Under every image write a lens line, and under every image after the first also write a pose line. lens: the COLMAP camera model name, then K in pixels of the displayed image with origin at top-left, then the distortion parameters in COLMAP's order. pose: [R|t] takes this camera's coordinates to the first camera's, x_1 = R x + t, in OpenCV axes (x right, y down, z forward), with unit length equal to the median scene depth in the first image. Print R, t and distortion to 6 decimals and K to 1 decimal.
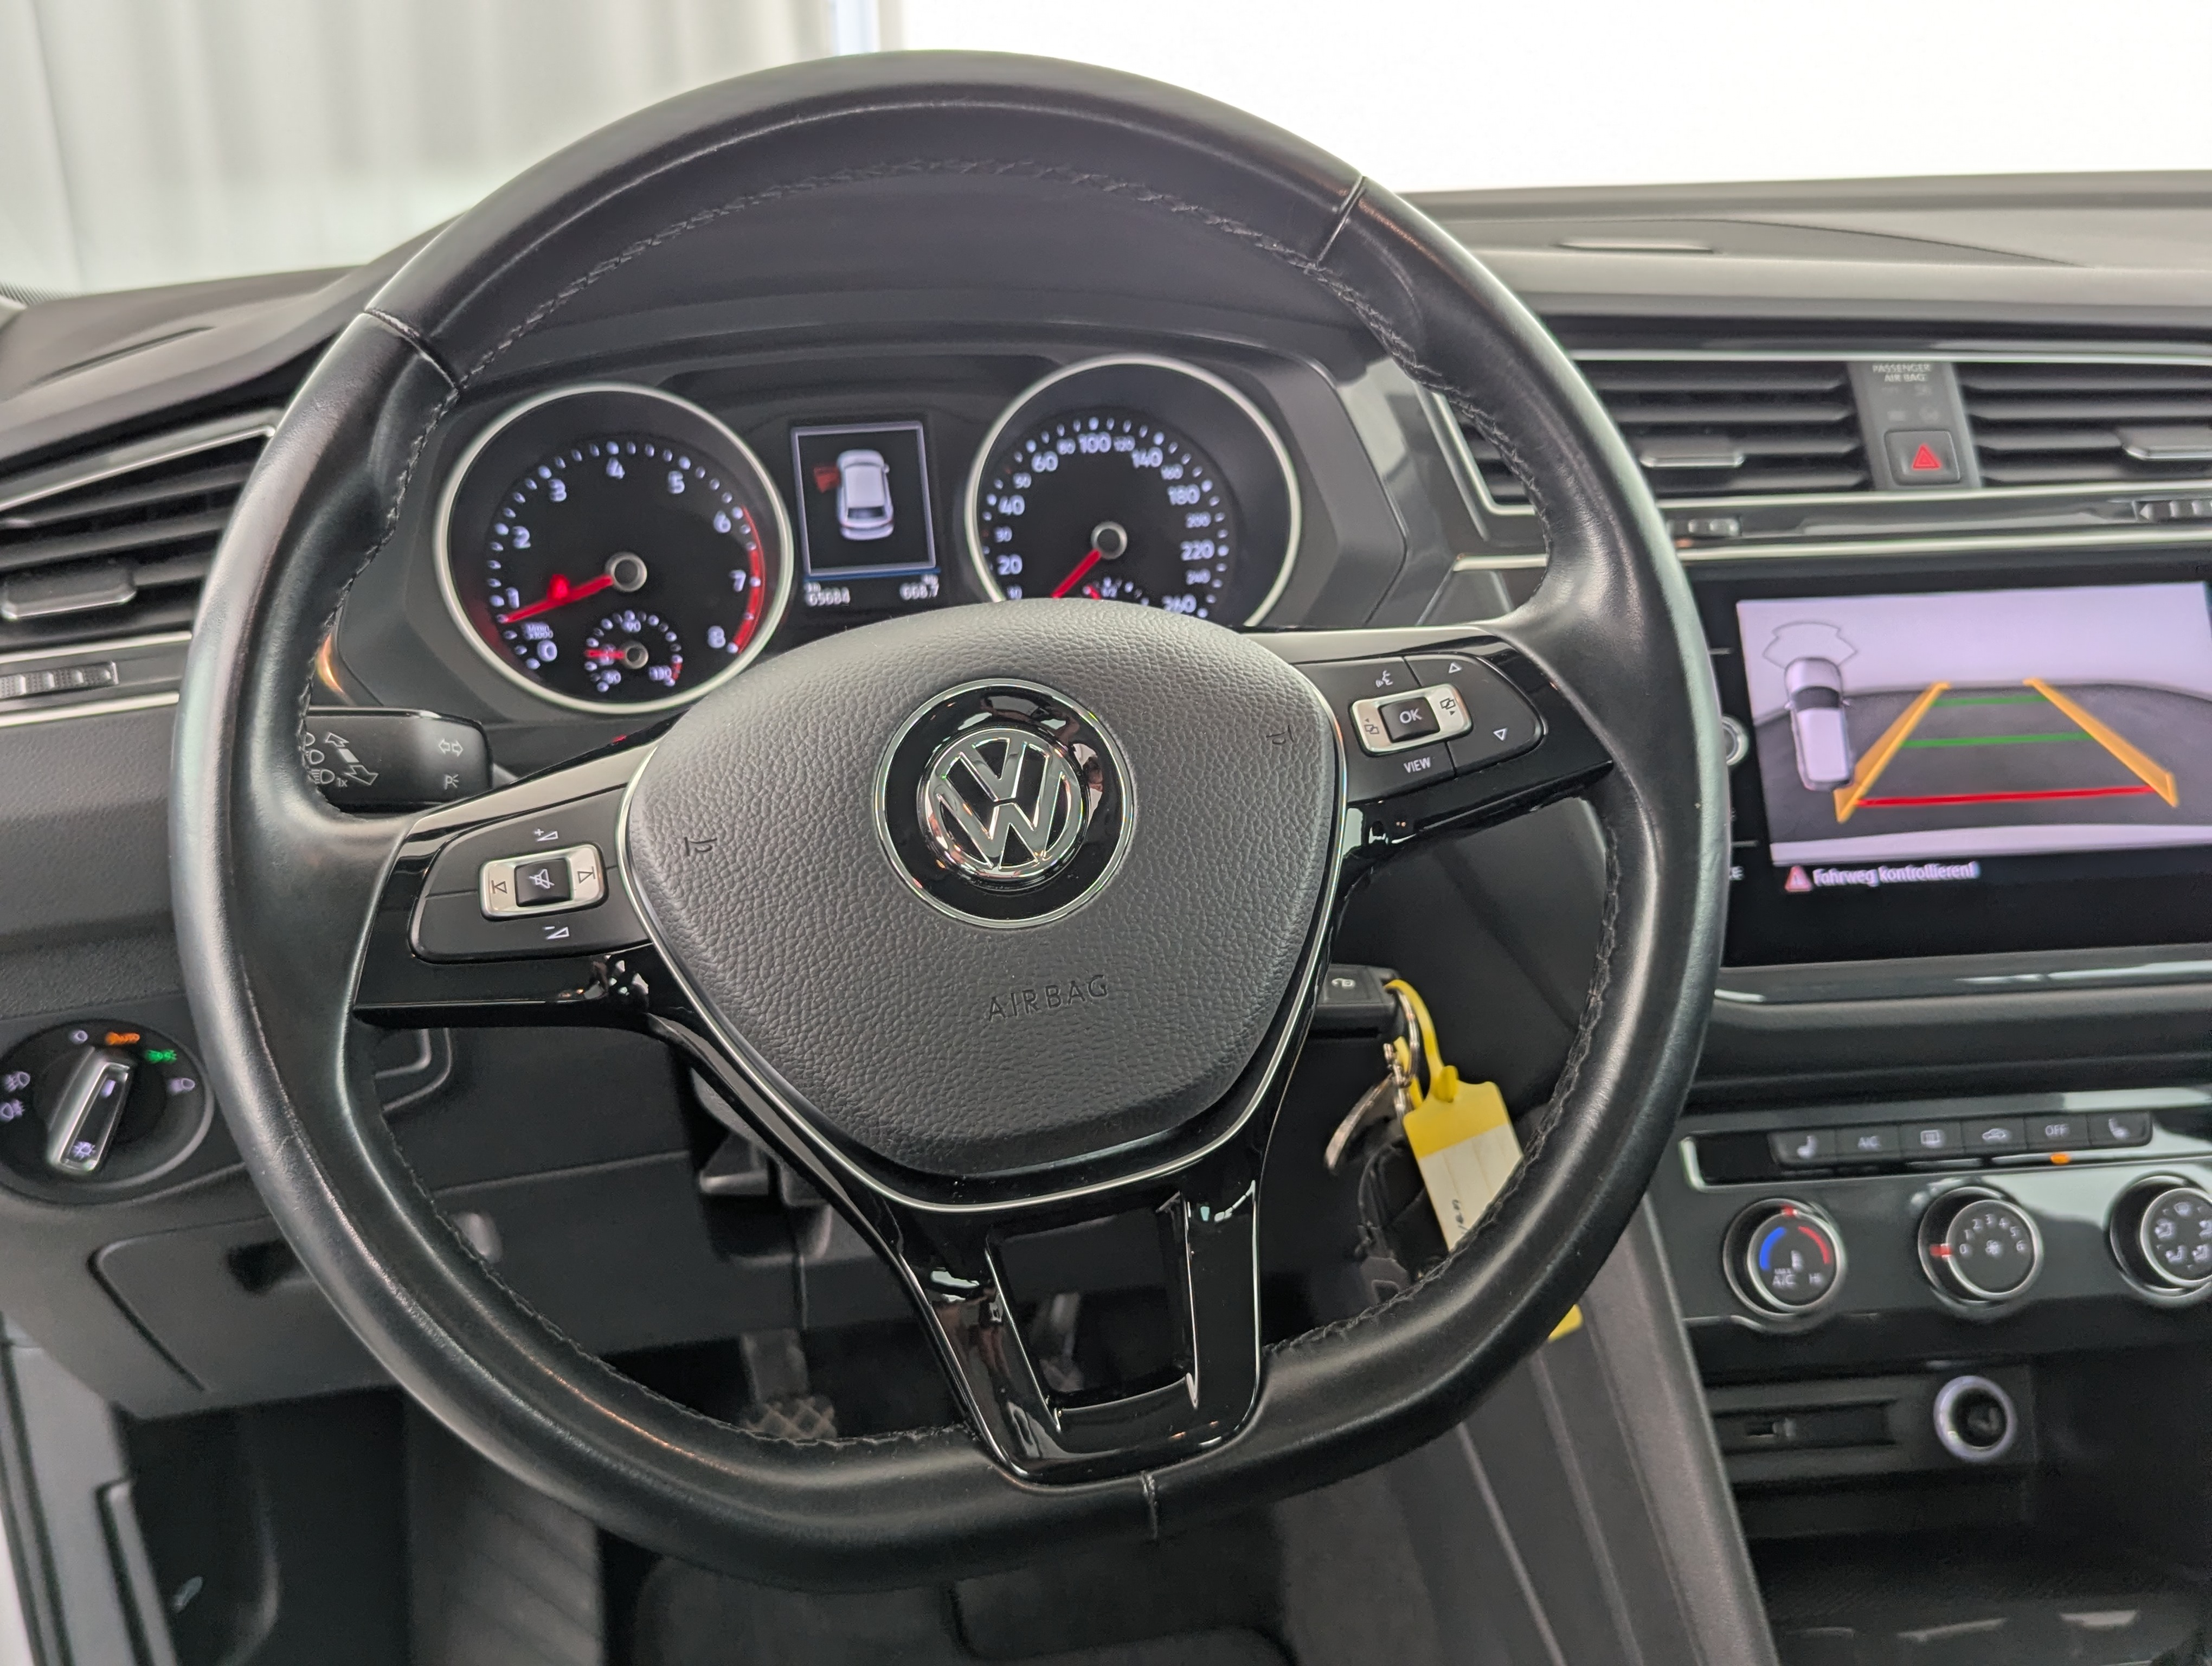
lens RADIAL K [[2031.5, 0, 1093.1], [0, 2031.5, 833.2], [0, 0, 1]] dist [0.037620, 0.000000]
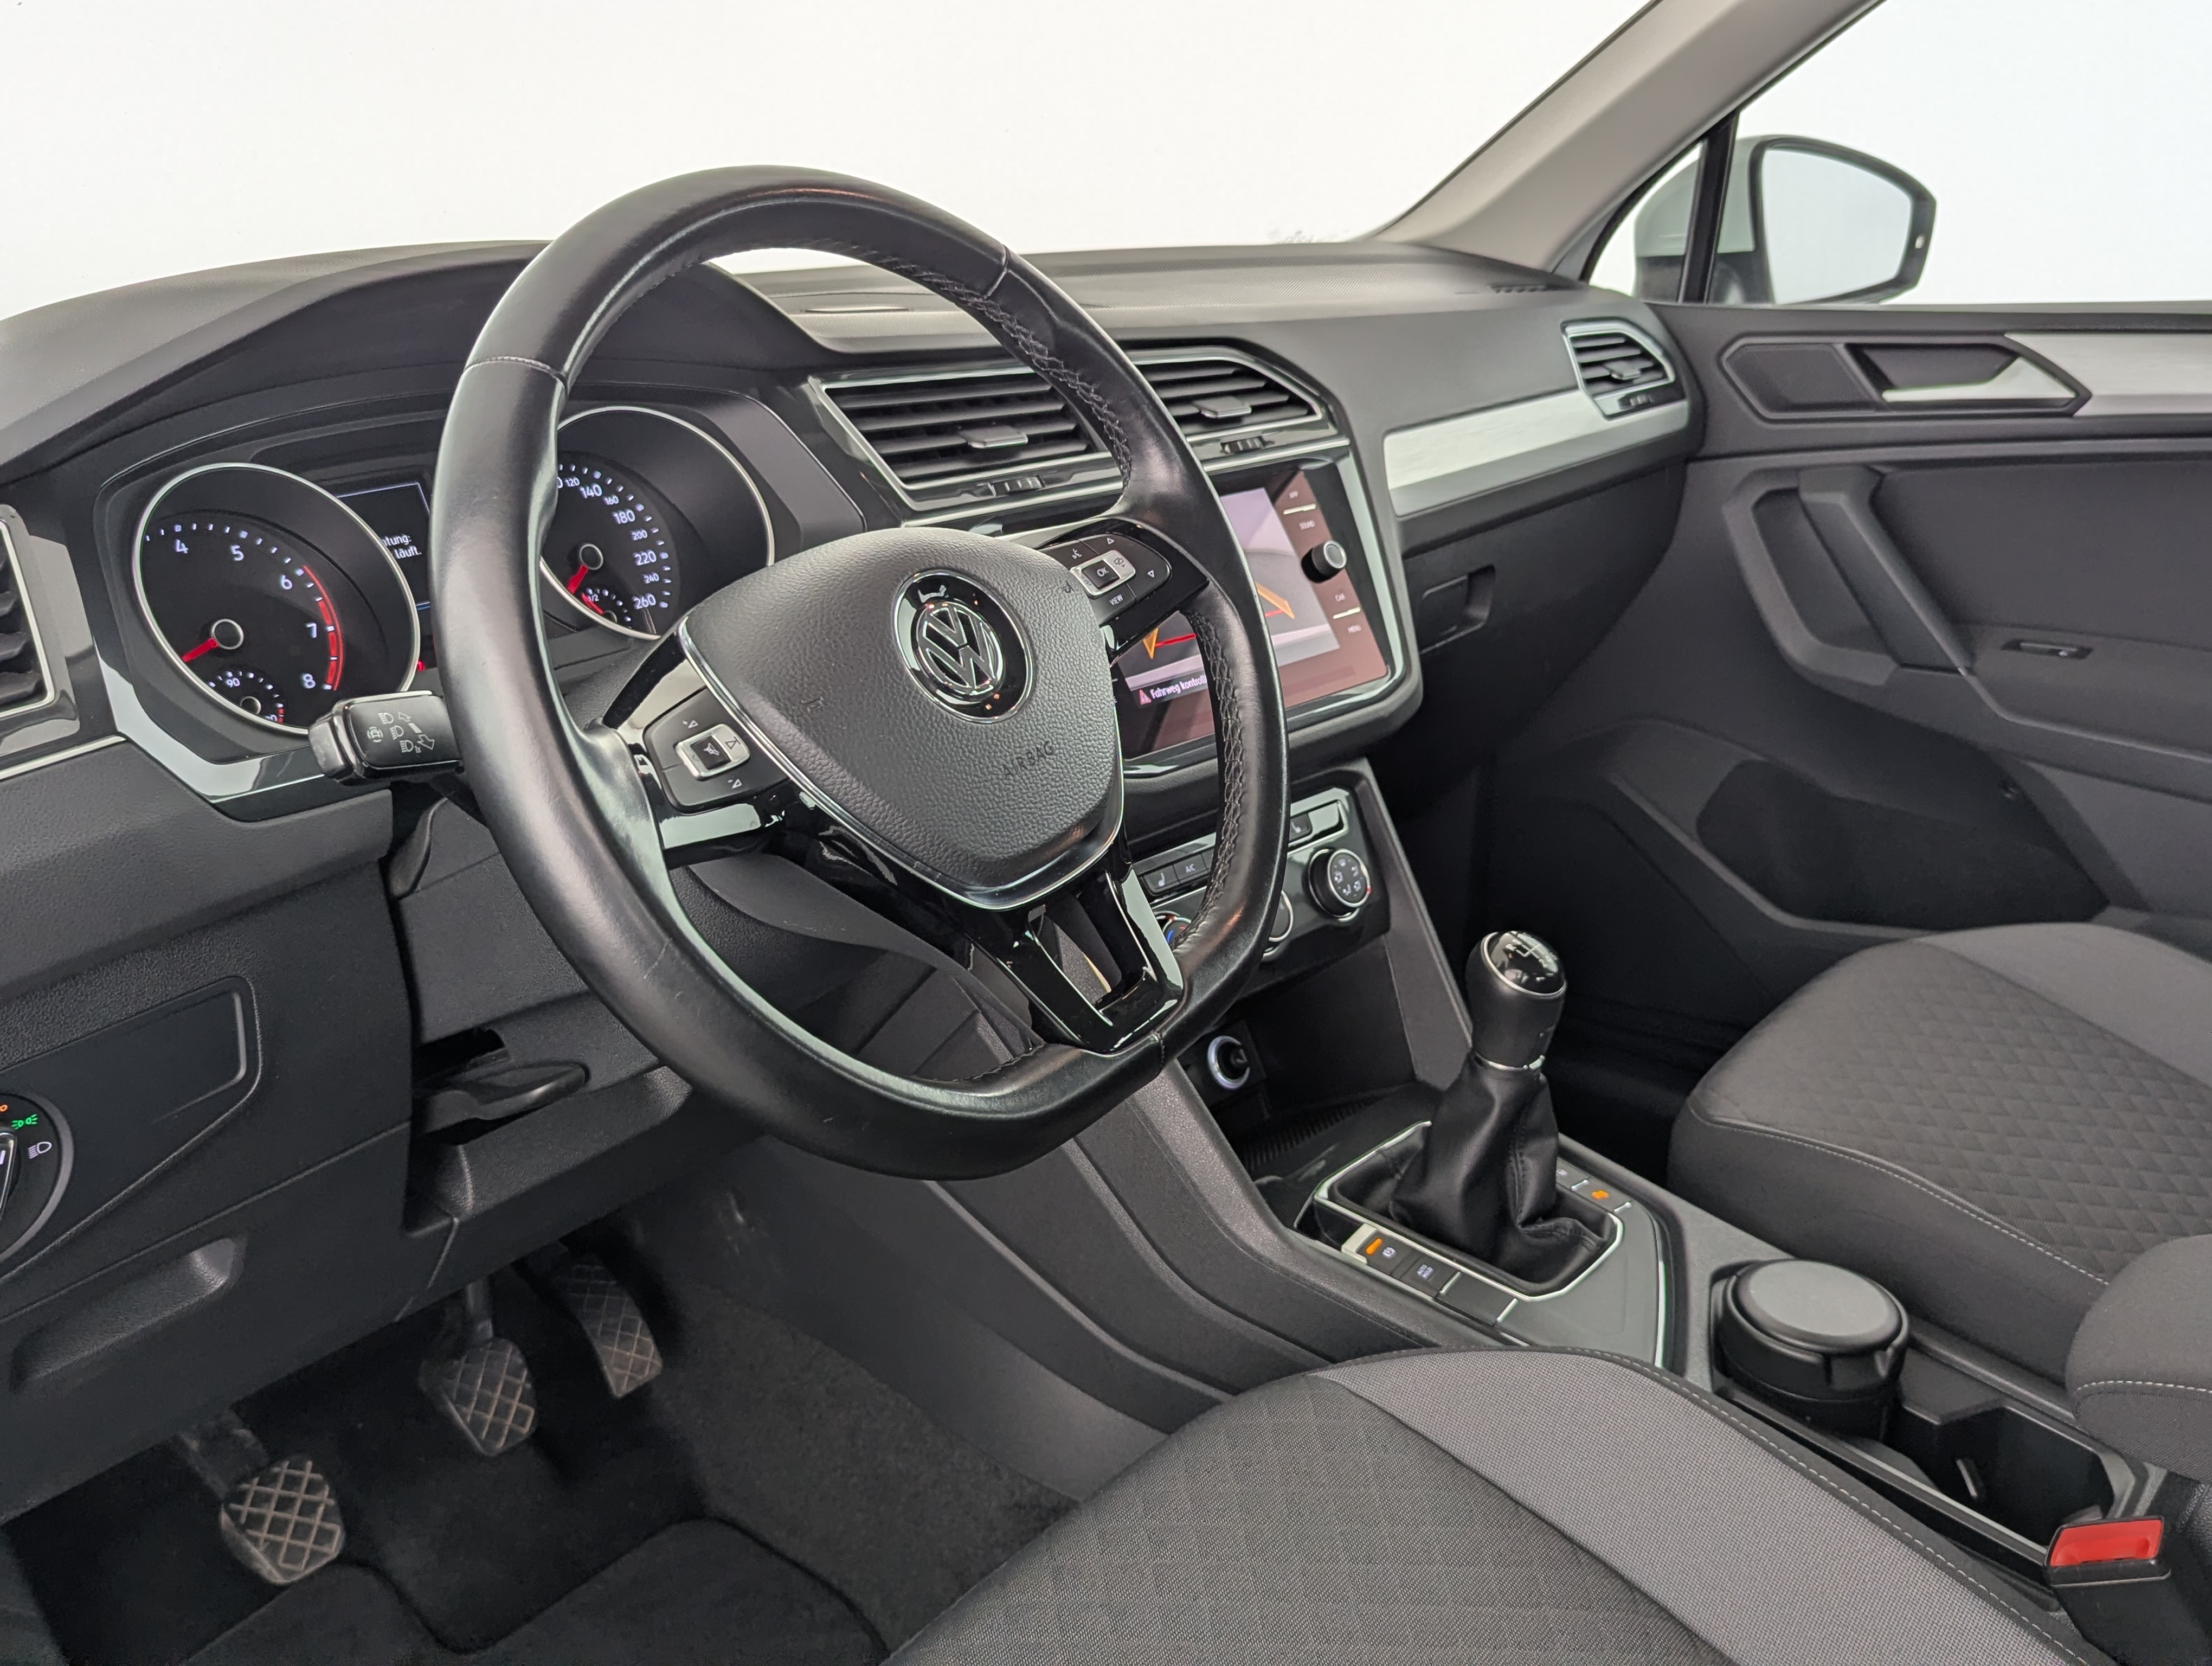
lens RADIAL K [[2031.5, 0, 1115.6], [0, 2031.5, 833.6], [0, 0, 1]] dist [0.037620, 0.000000]
pose [[0.759553, -0.212059, 0.614907, -0.594758], [0.245414, 0.968923, 0.031003, 0.065363], [-0.602371, 0.127358, 0.787990, -0.169399]]
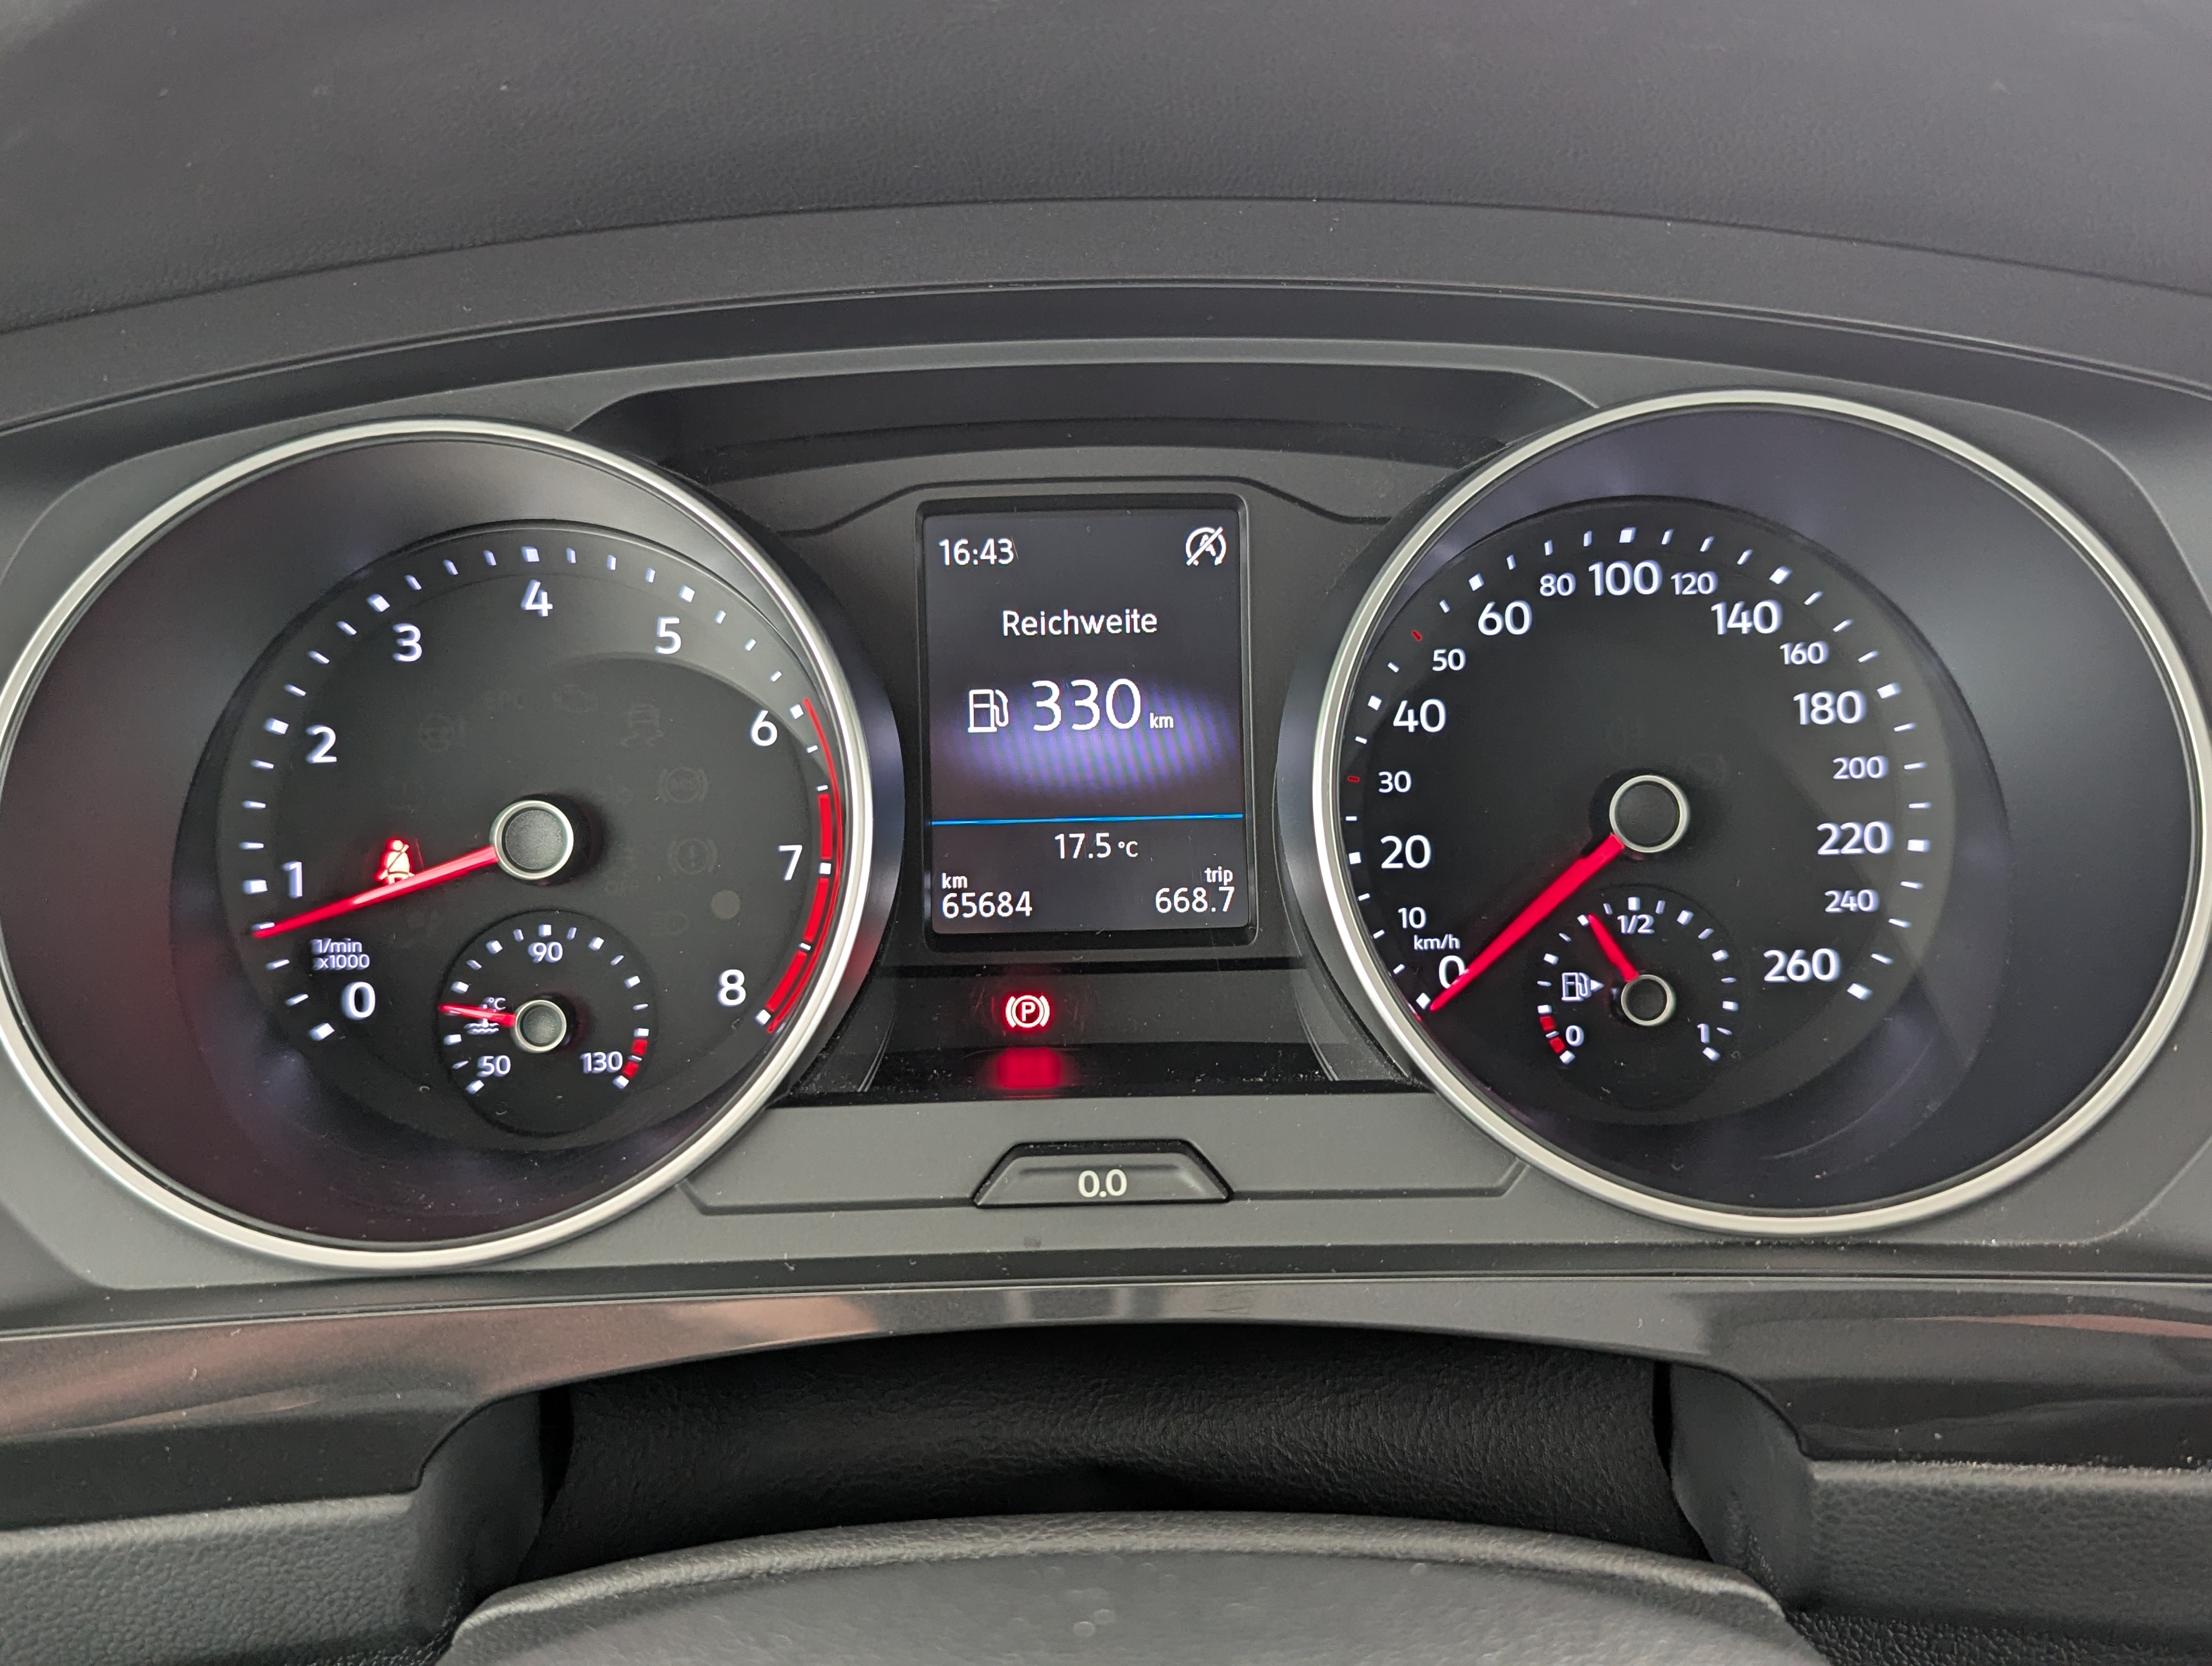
lens RADIAL K [[2031.5, 0, 1108.7], [0, 2031.5, 816.3], [0, 0, 1]] dist [0.037620, 0.000000]
pose [[0.985673, 0.066594, -0.154962, -0.039771], [-0.064725, 0.997757, 0.017081, -0.154635], [0.155752, -0.006807, 0.987773, 0.608426]]
